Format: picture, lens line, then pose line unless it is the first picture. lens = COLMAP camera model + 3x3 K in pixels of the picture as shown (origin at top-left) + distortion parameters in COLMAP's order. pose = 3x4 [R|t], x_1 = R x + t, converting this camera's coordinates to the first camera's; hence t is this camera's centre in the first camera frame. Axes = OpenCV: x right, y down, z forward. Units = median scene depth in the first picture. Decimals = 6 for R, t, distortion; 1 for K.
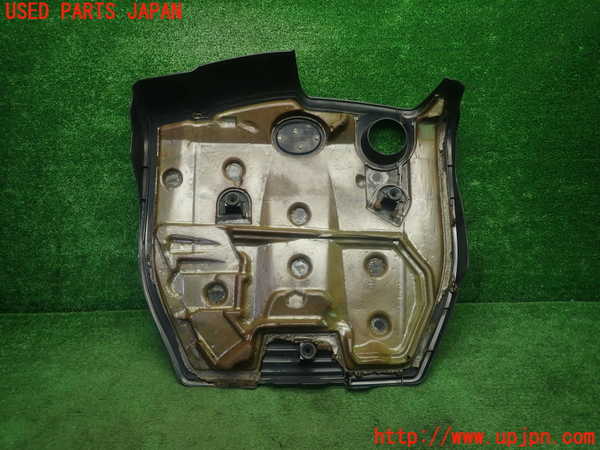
lens RADIAL K [[439.4, 0, 300.0], [0, 439.4, 225.0], [0, 0, 1]] dist [-0.004592, -0.000075]
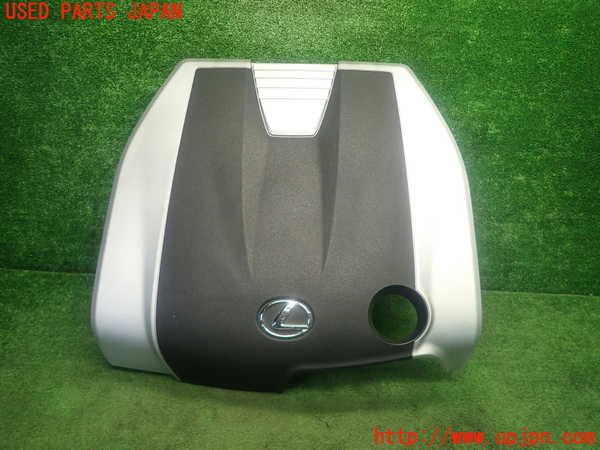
lens RADIAL K [[439.4, 0, 300.0], [0, 439.4, 225.0], [0, 0, 1]] dist [-0.004592, -0.000075]
pose [[0.996340, 0.073188, 0.044157, -0.144302], [-0.078359, 0.988446, 0.129744, -0.082384], [-0.034151, -0.132730, 0.990564, 0.012409]]
